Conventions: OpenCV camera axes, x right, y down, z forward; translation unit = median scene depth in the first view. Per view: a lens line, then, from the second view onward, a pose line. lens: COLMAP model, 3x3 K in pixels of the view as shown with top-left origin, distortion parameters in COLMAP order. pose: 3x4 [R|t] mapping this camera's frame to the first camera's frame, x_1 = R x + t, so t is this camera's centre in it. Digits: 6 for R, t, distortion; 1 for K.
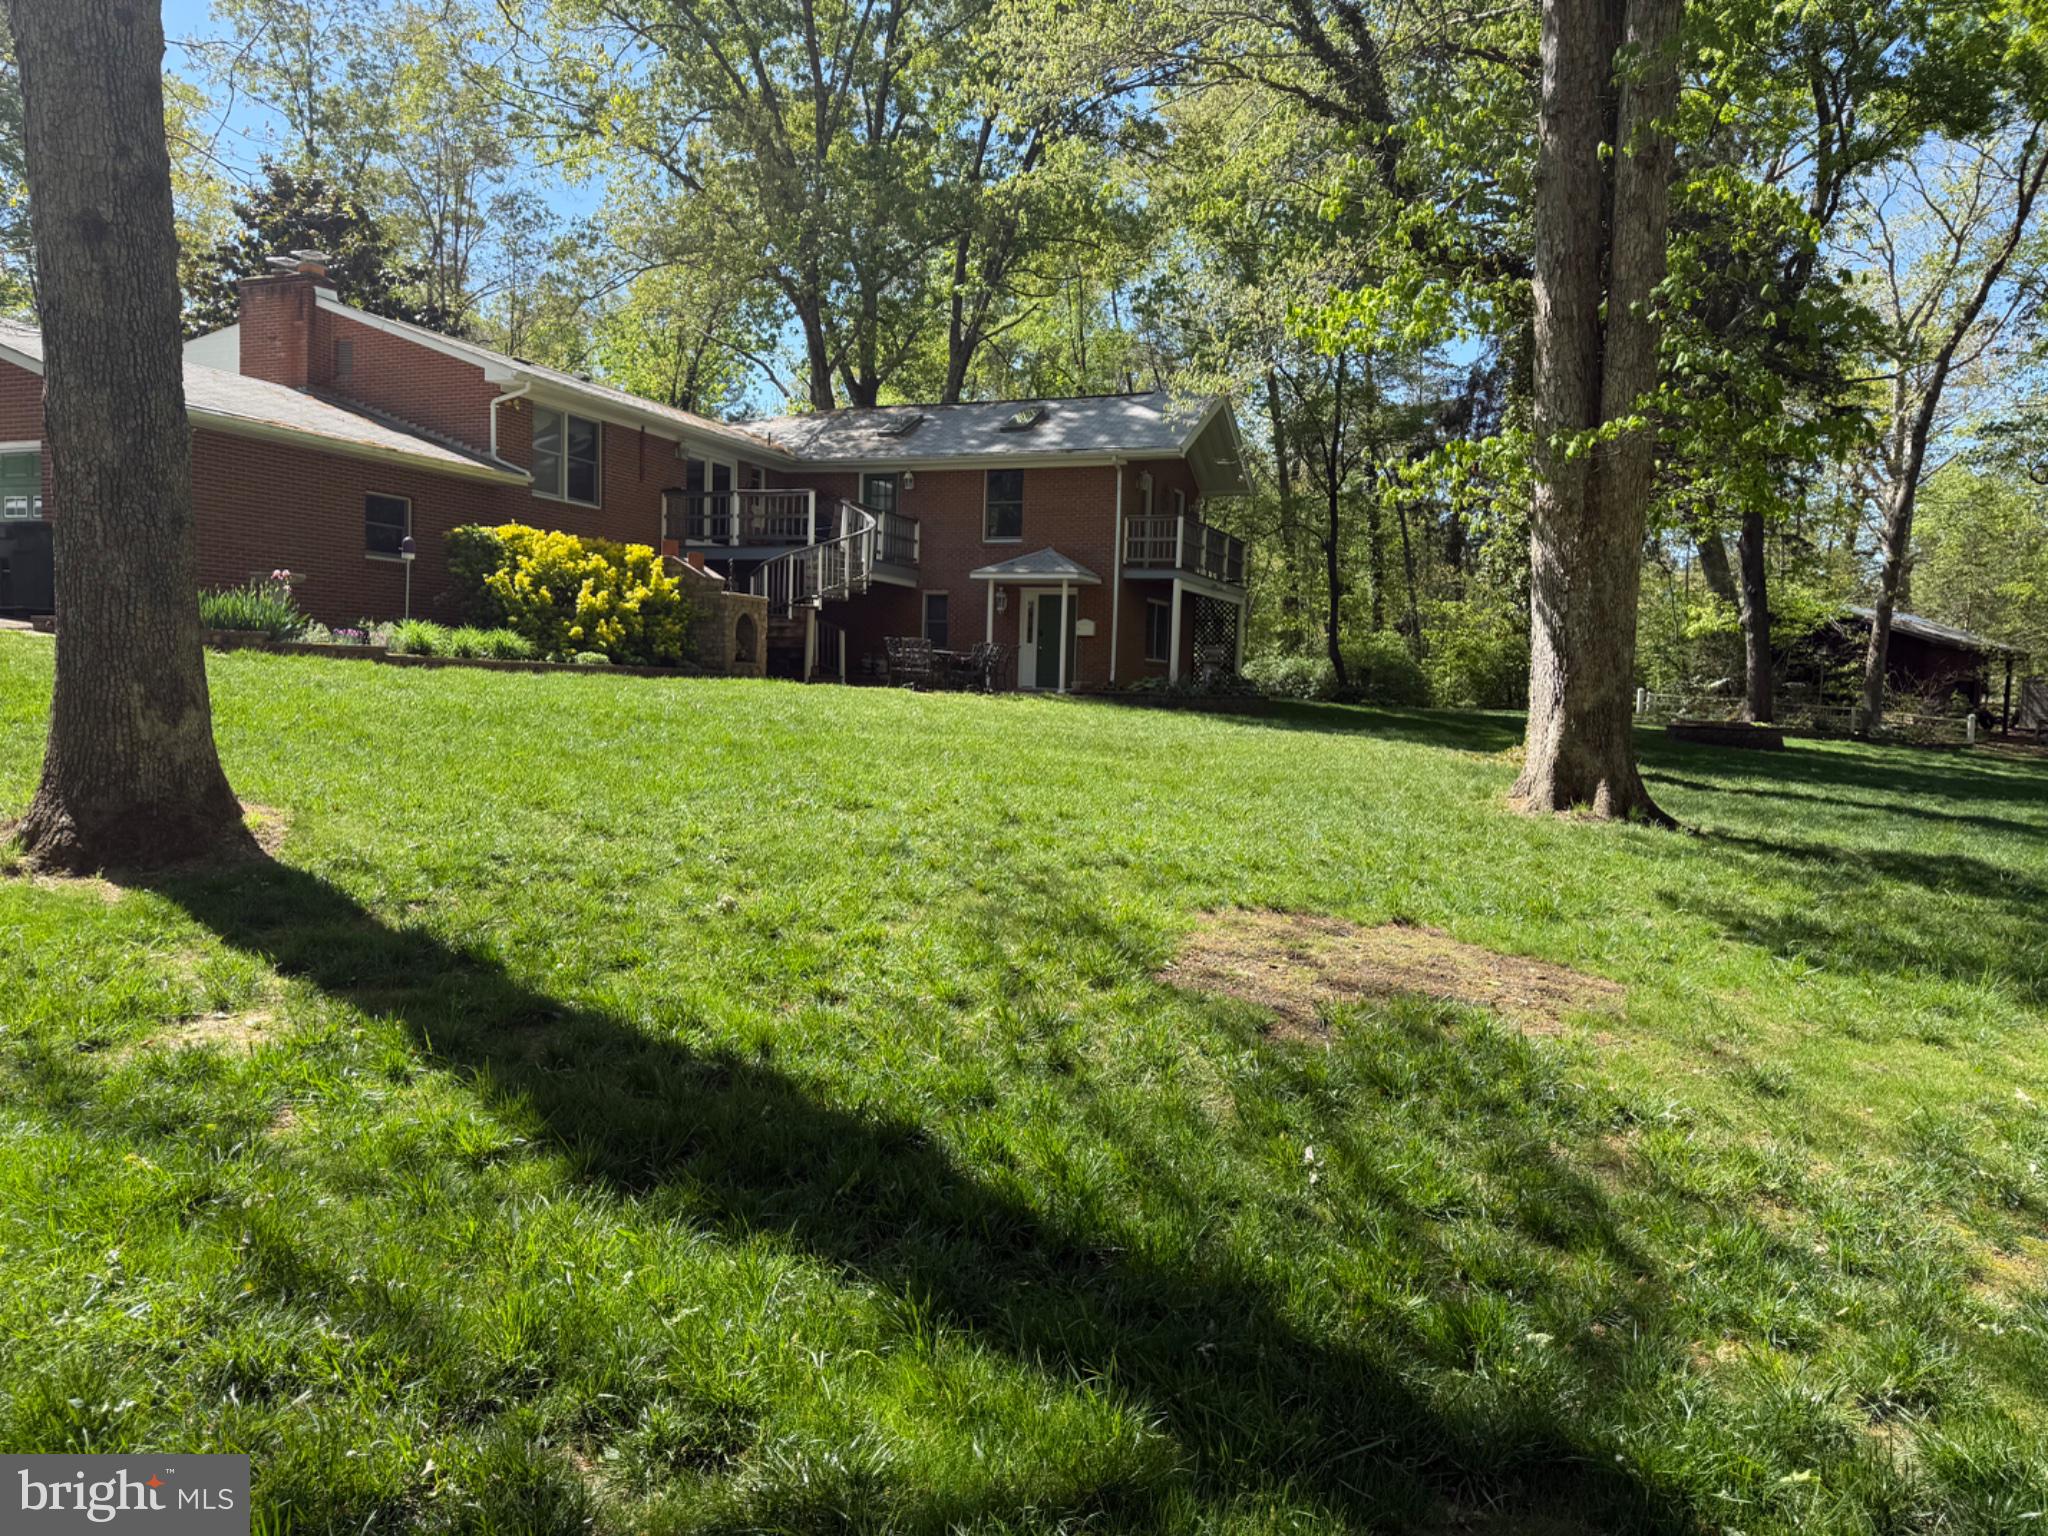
lens RADIAL K [[1436.6, 0, 1030.3], [0, 1436.6, 766.7], [0, 0, 1]] dist [0.080511, -0.093764]
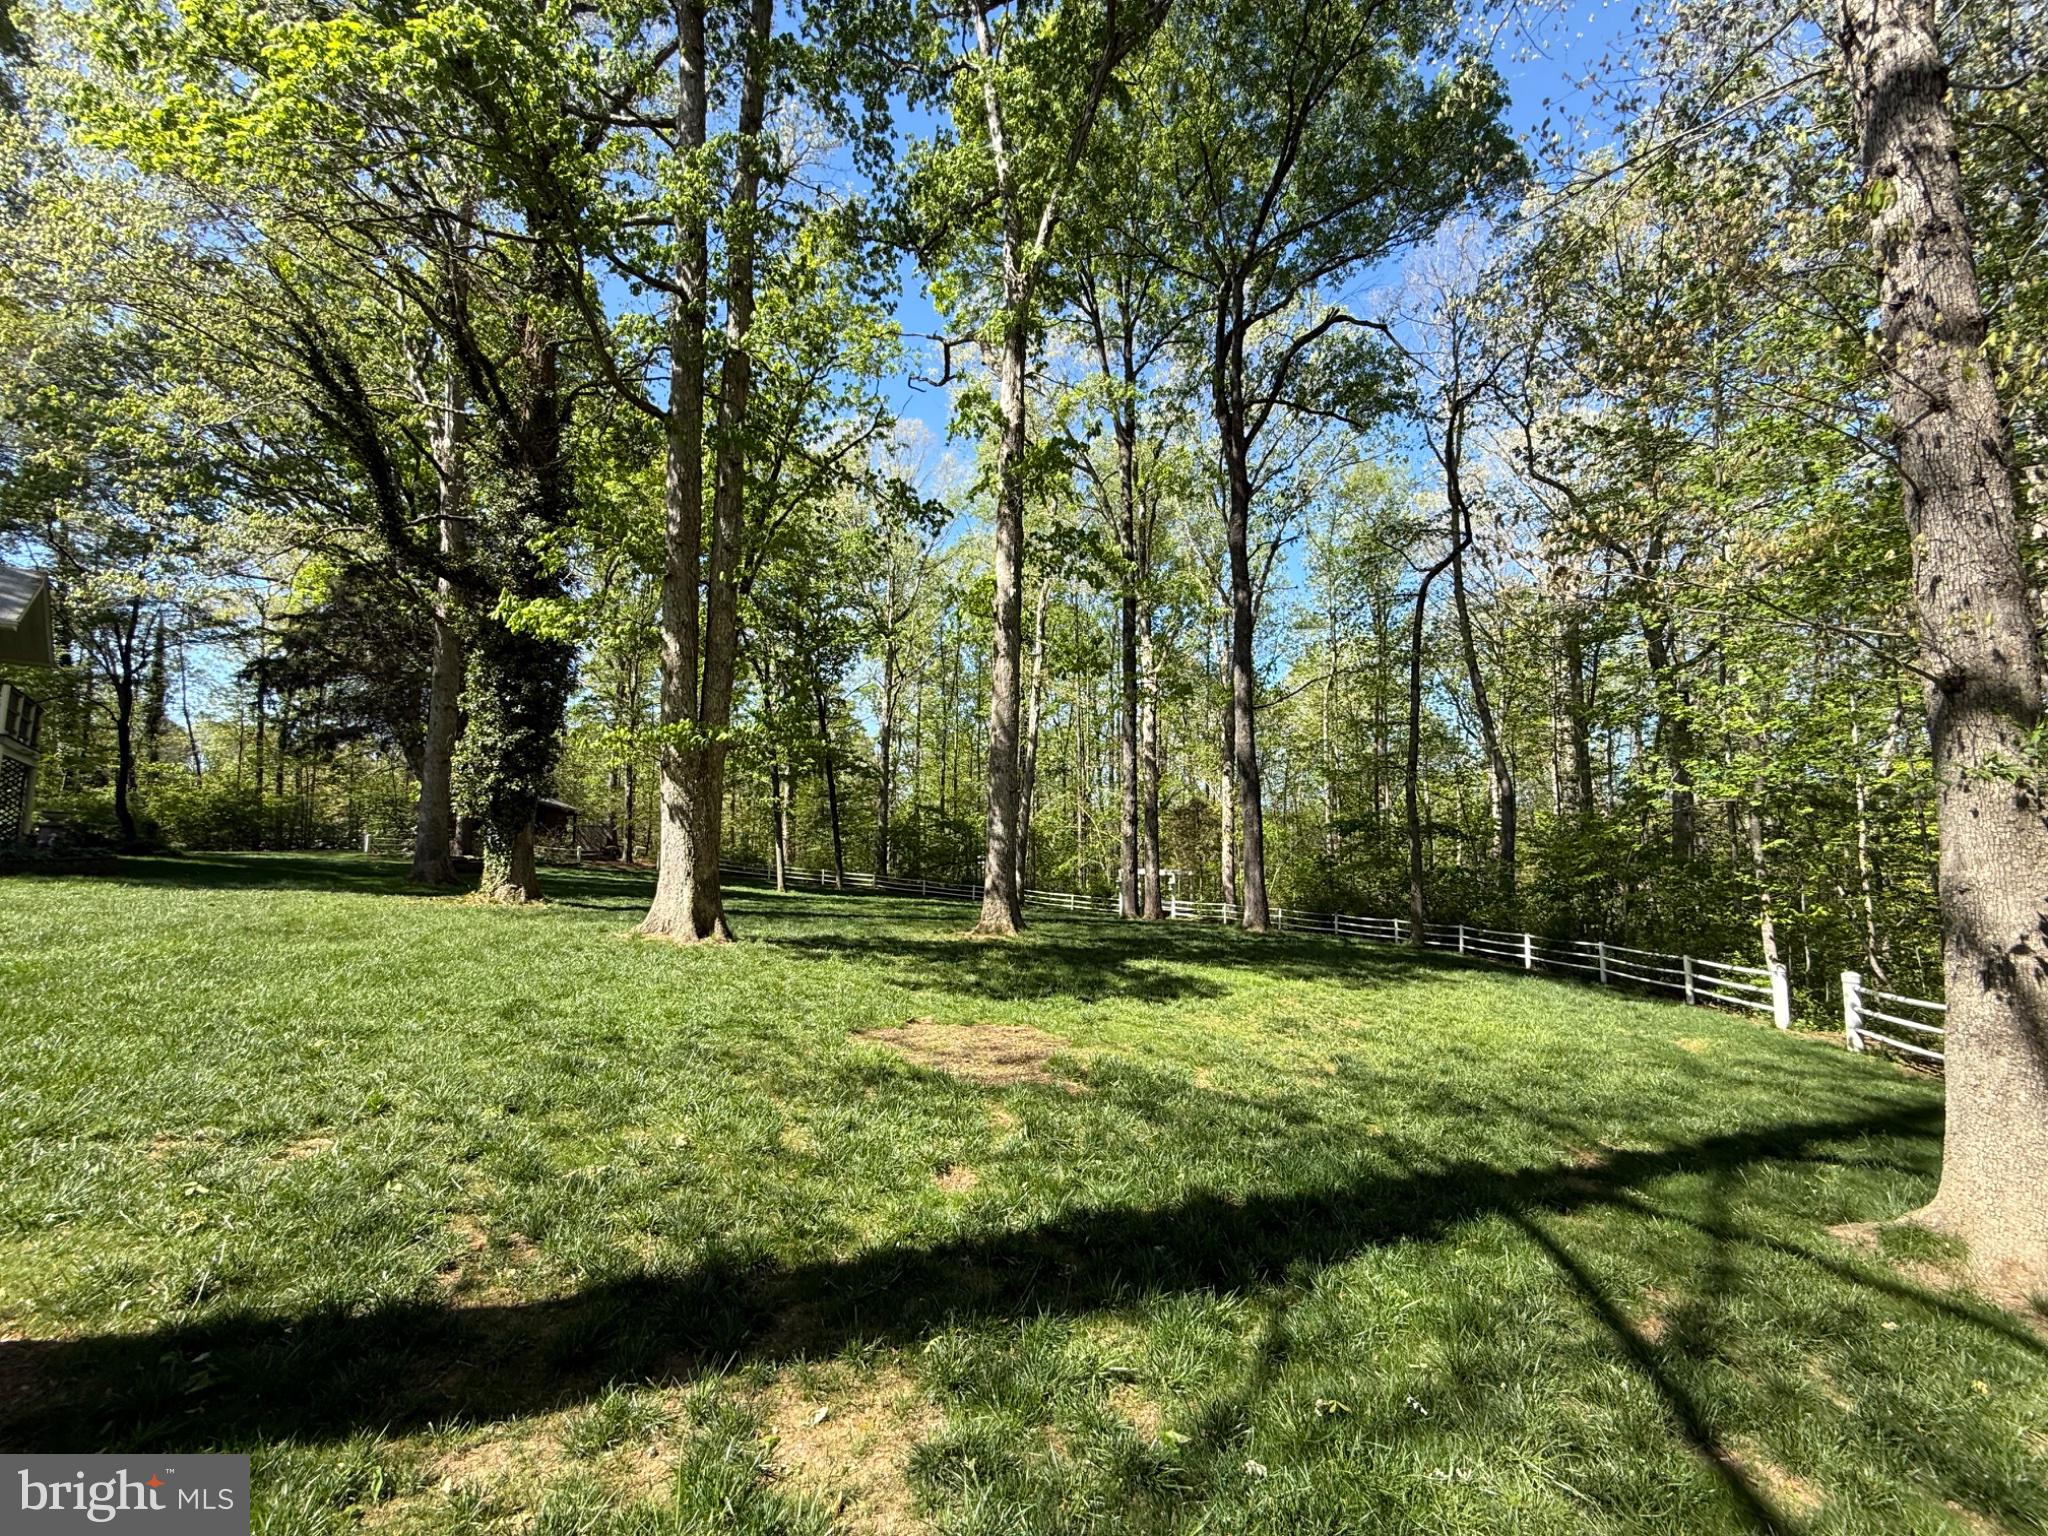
lens RADIAL K [[815.2, 0, 1027.7], [0, 815.2, 759.9], [0, 0, 1]] dist [0.003630, -0.001621]
pose [[0.375023, 0.067510, 0.924554, -0.377428], [0.051259, 0.994309, -0.093395, -0.066779], [-0.925597, 0.082417, 0.369428, 0.251043]]
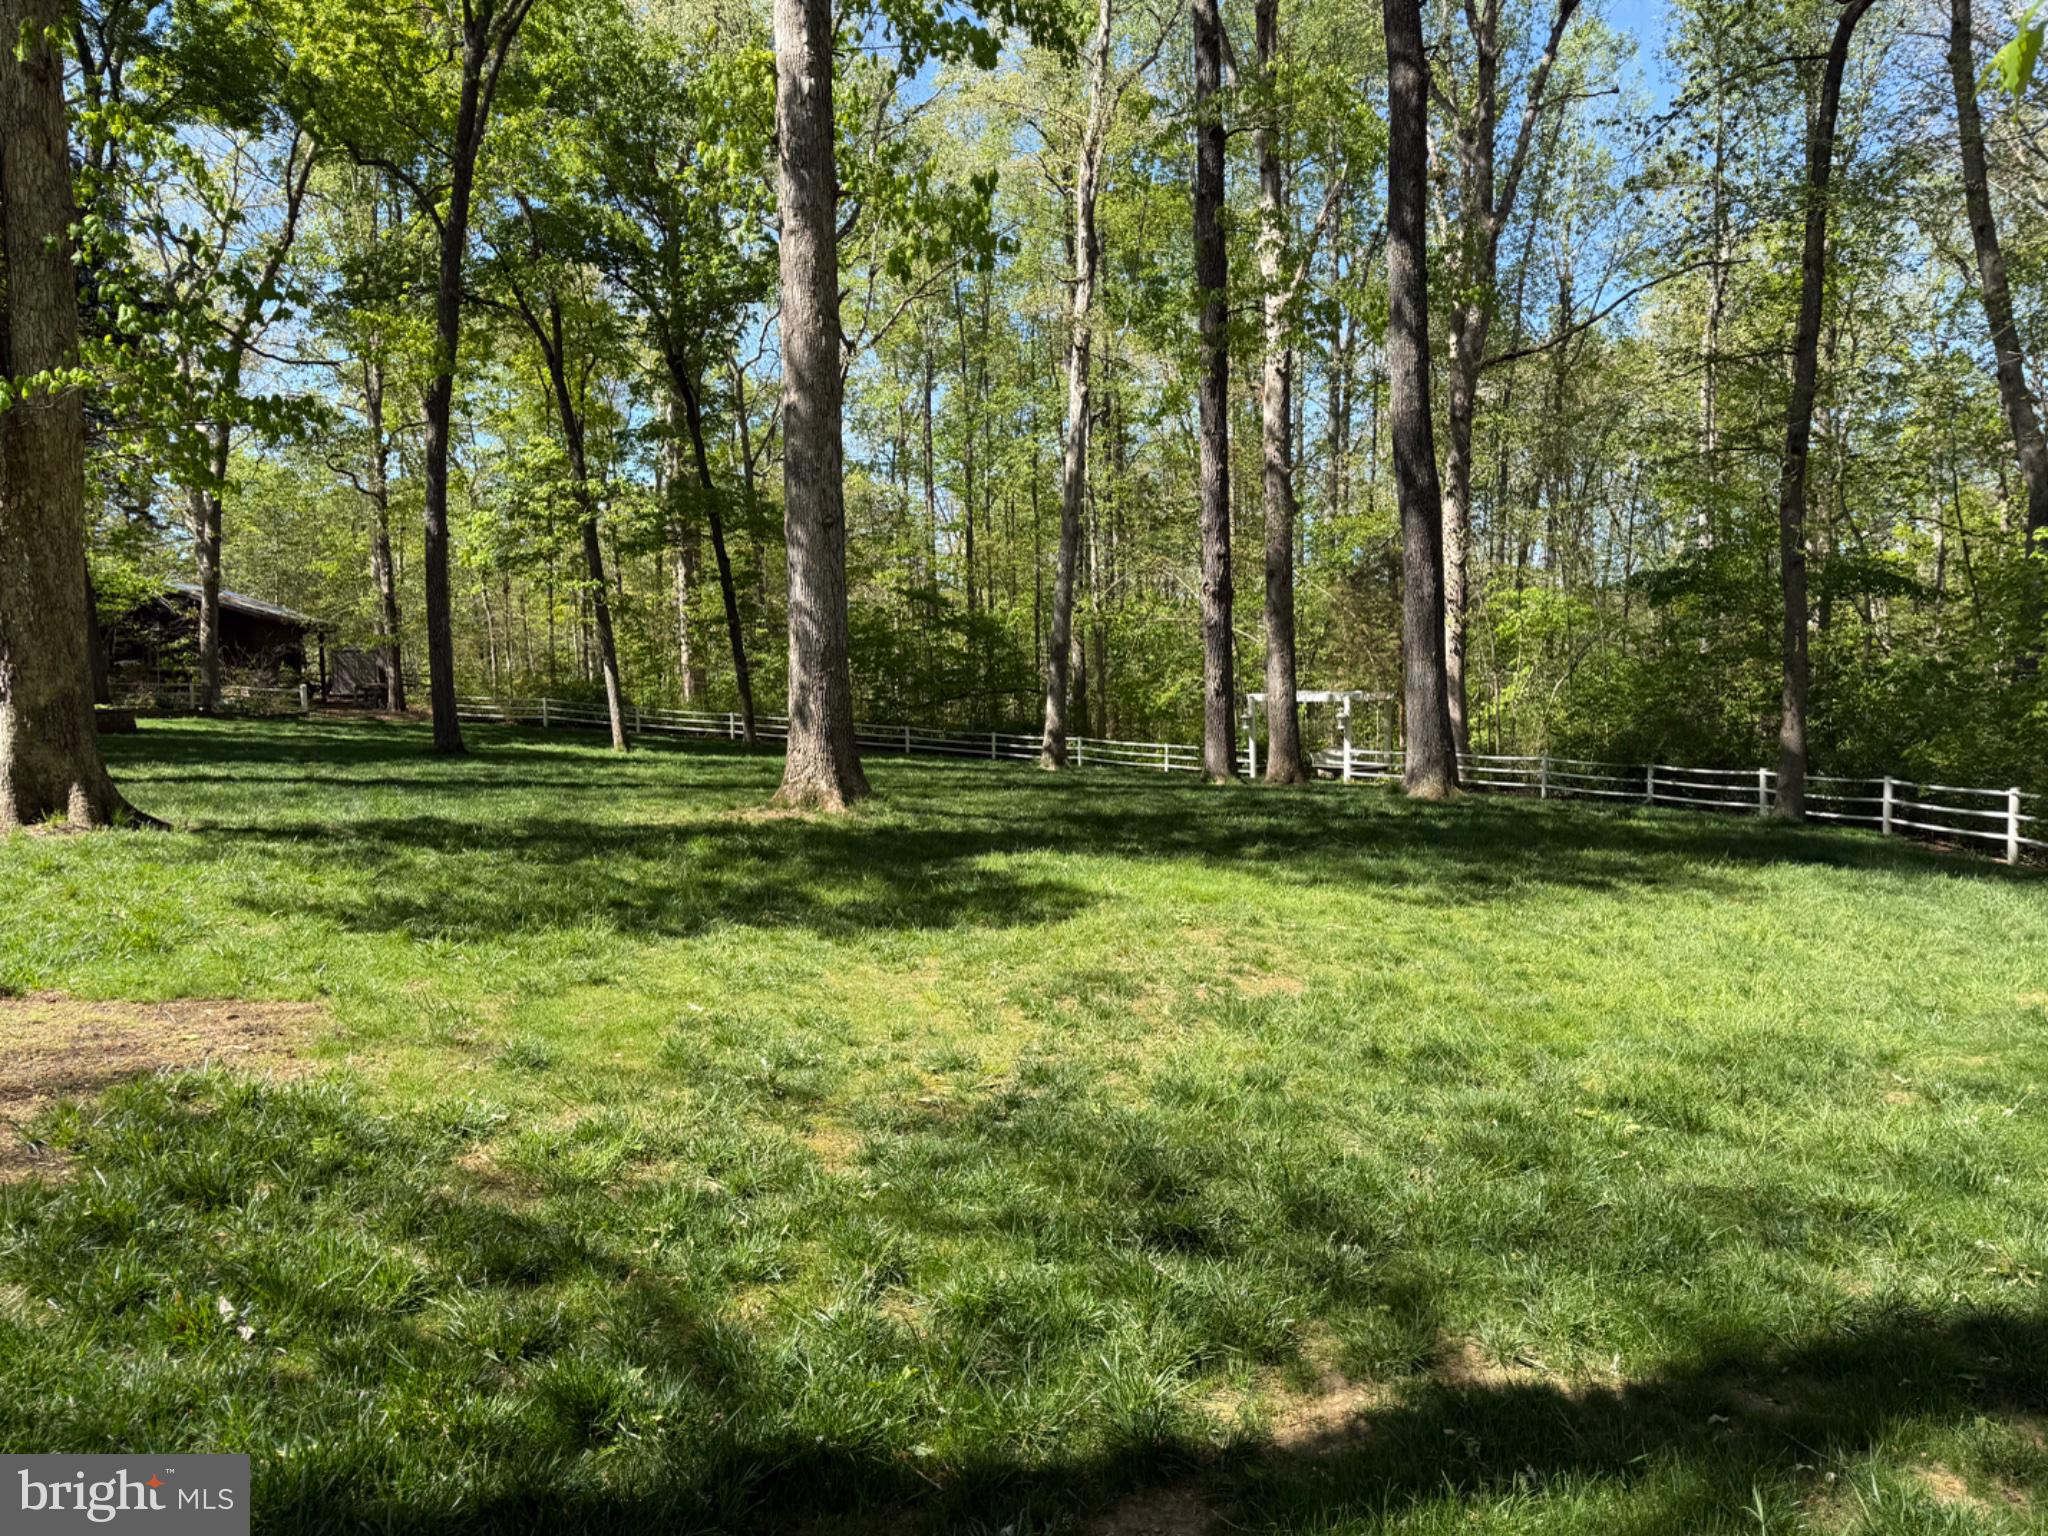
lens RADIAL K [[1436.6, 0, 1011.8], [0, 1436.6, 757.0], [0, 0, 1]] dist [0.080511, -0.093764]
pose [[0.495730, -0.095638, 0.863195, -0.076940], [0.086007, 0.994439, 0.060785, -0.011110], [-0.864207, 0.044107, 0.501199, 0.073382]]
